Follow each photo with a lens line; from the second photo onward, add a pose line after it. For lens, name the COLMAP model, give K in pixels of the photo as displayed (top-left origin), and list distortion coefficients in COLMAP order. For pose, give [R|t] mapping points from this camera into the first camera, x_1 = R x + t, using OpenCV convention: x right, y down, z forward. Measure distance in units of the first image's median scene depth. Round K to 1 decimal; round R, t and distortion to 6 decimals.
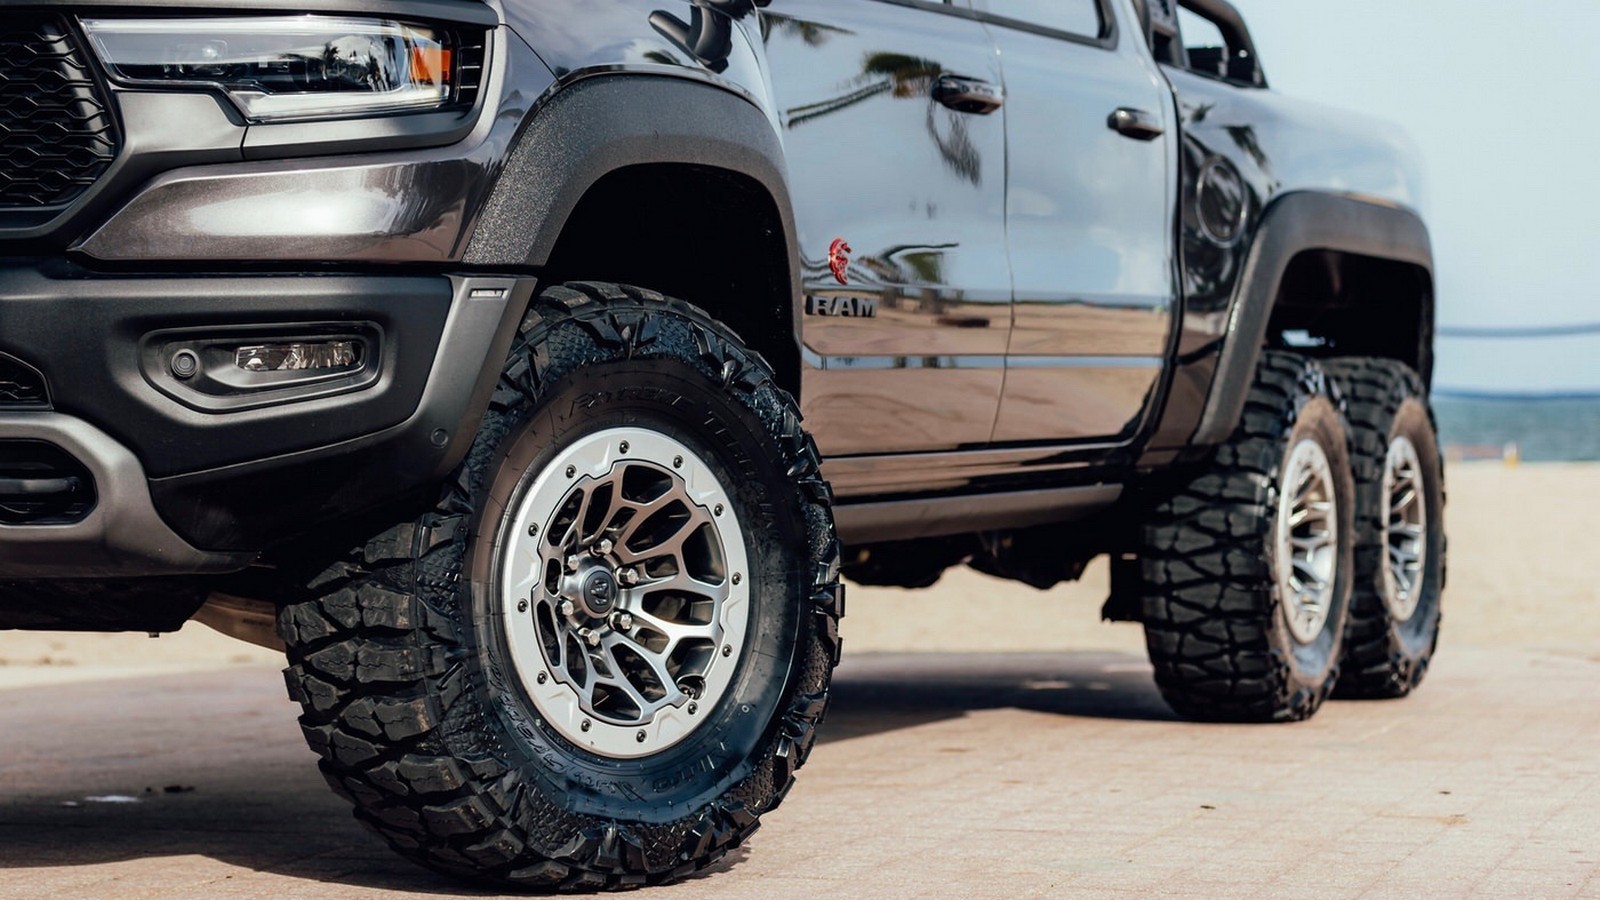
lens RADIAL K [[3640.6, 0, 803.0], [0, 3640.6, 447.5], [0, 0, 1]] dist [0.093319, 0.000000]
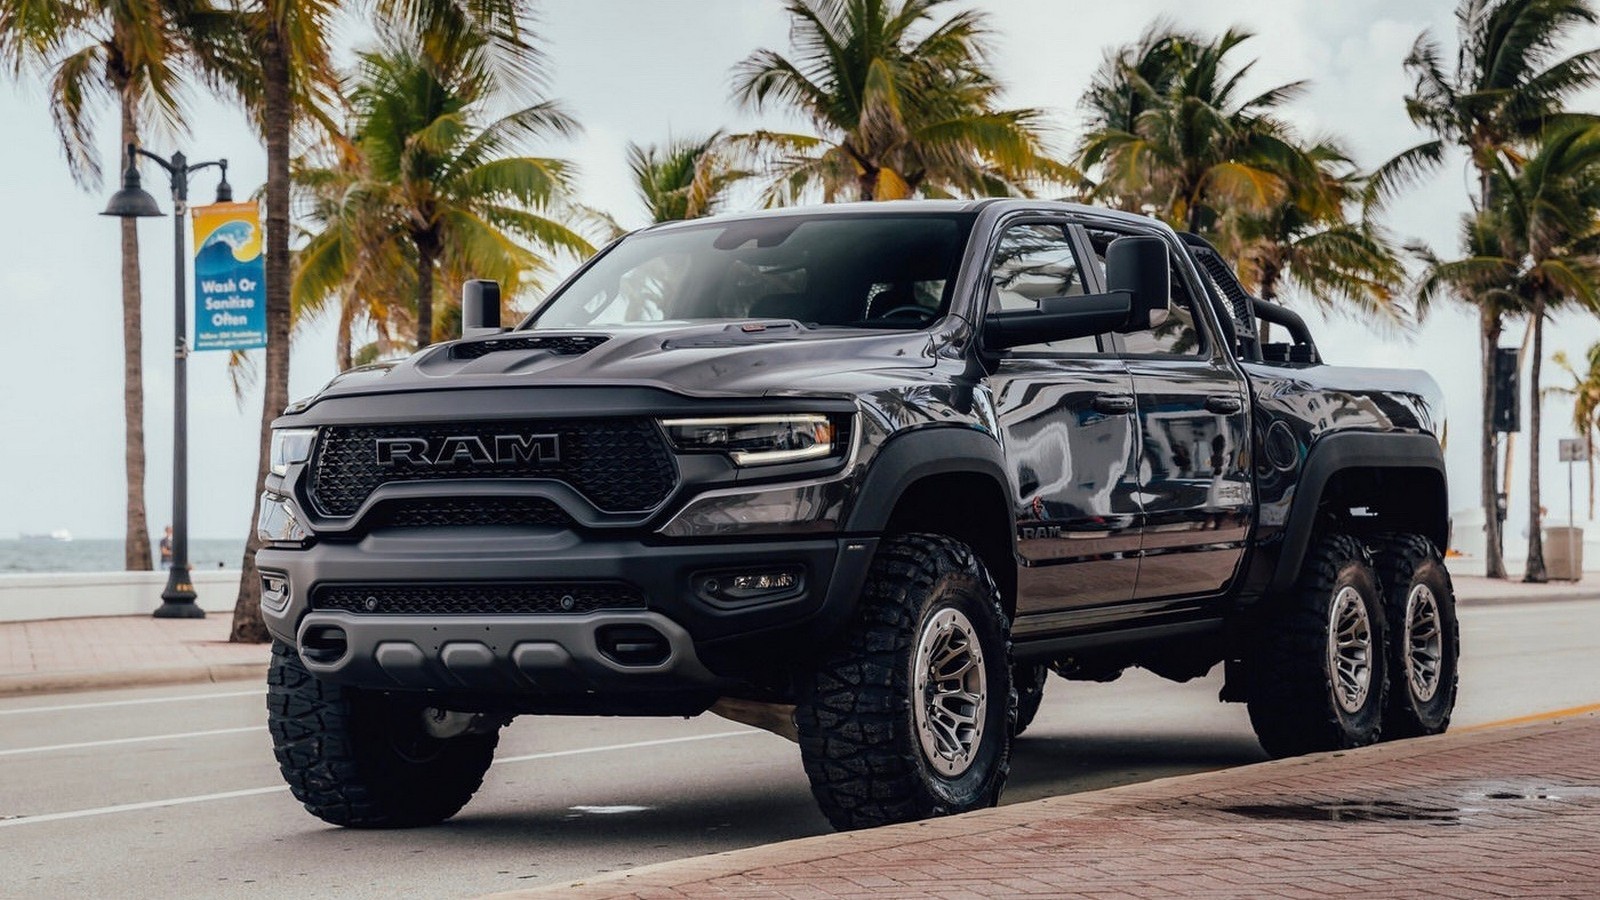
lens RADIAL K [[3042.7, 0, 802.9], [0, 3042.7, 456.7], [0, 0, 1]] dist [0.443896, 0.000000]
pose [[0.996352, -0.022535, -0.082306, 0.021704], [0.019939, 0.999282, -0.032225, -0.034711], [0.082973, 0.030467, 0.996086, -0.631323]]
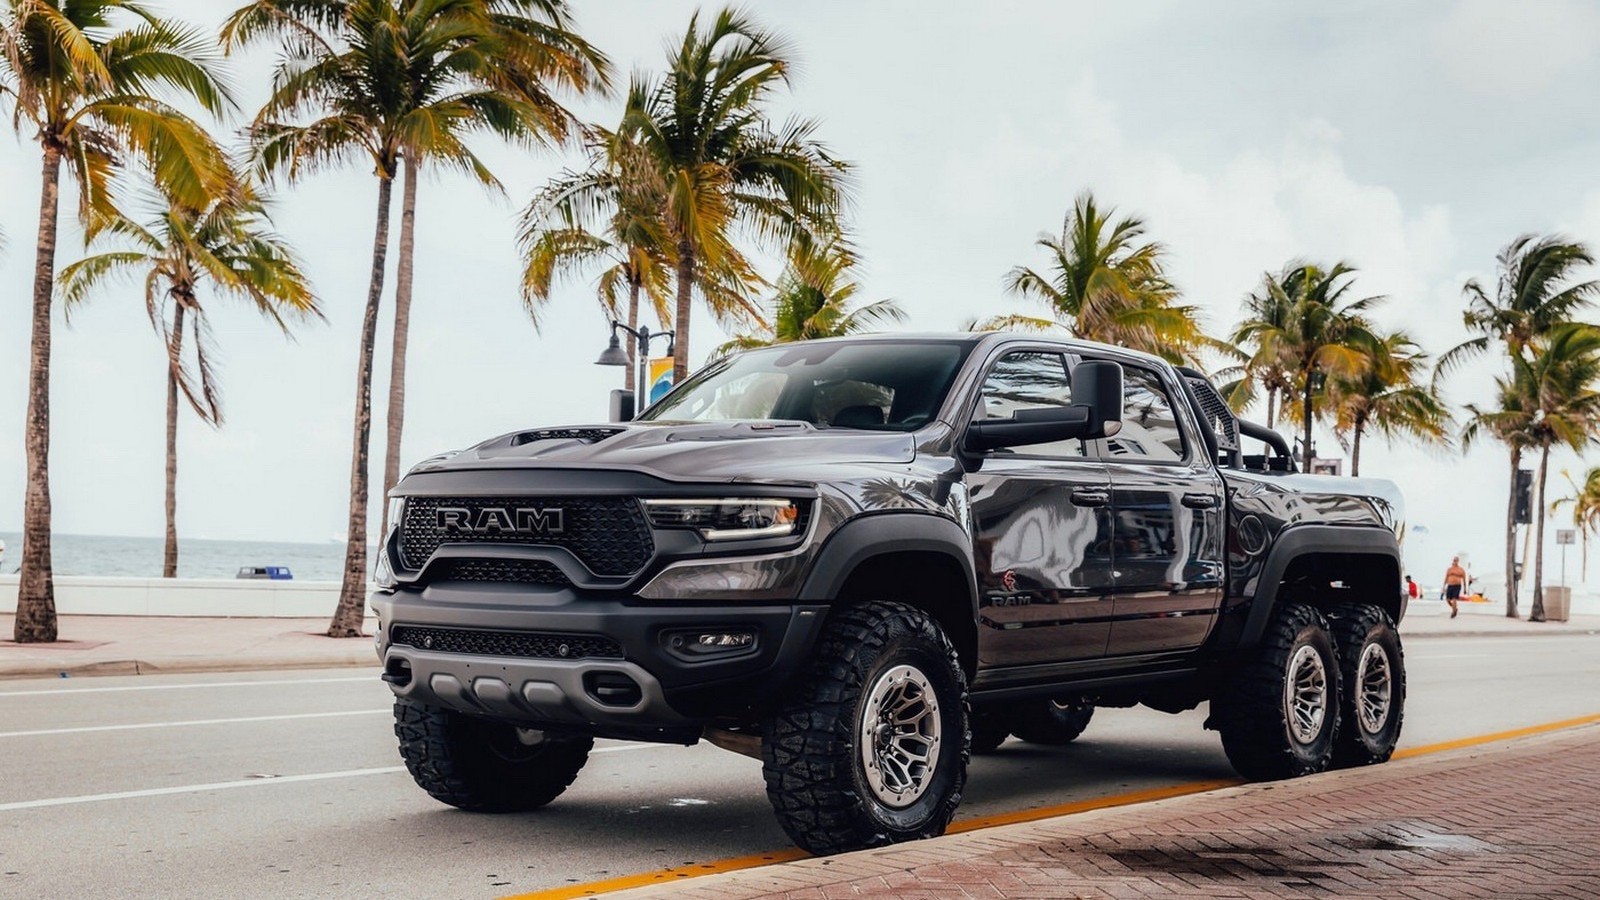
lens RADIAL K [[1846.5, 0, 795.5], [0, 1846.5, 502.1], [0, 0, 1]] dist [0.112739, 0.000000]
pose [[0.973135, 0.006663, -0.230140, 0.167367], [-0.016773, 0.998977, -0.042000, -0.057894], [0.229624, 0.044732, 0.972251, -0.160086]]
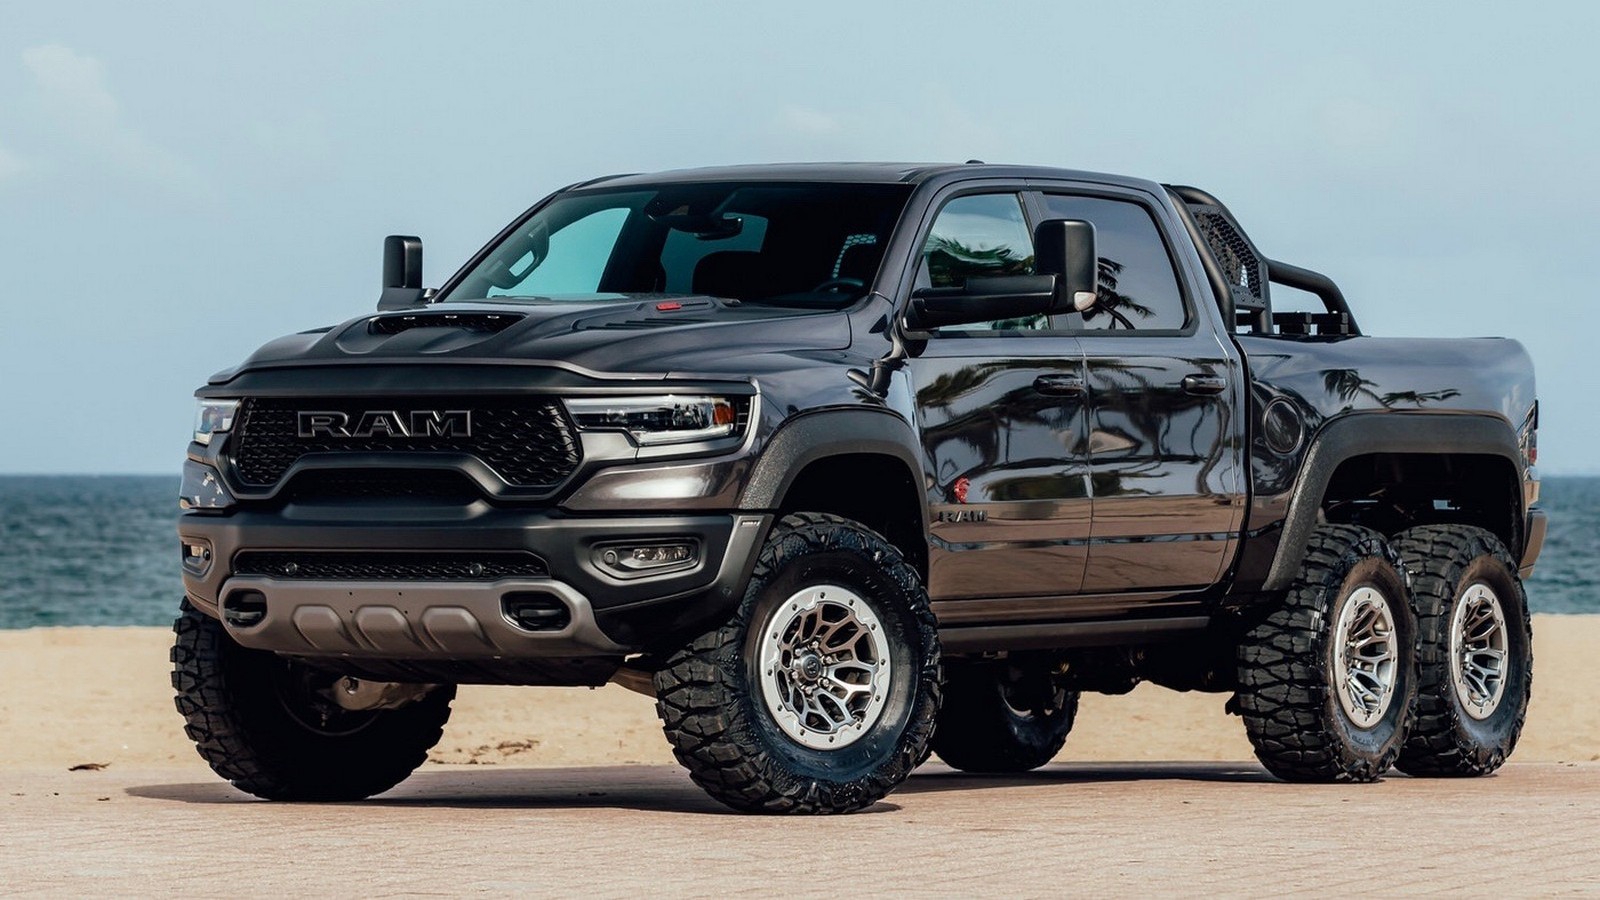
lens RADIAL K [[5262.5, 0, 706.8], [0, 5262.5, 489.3], [0, 0, 1]] dist [0.517464, 0.000000]
pose [[0.990533, -0.001265, -0.137267, 0.284457], [-0.000931, 0.999873, -0.015933, -0.011983], [0.137269, 0.015910, 0.990406, -1.875505]]
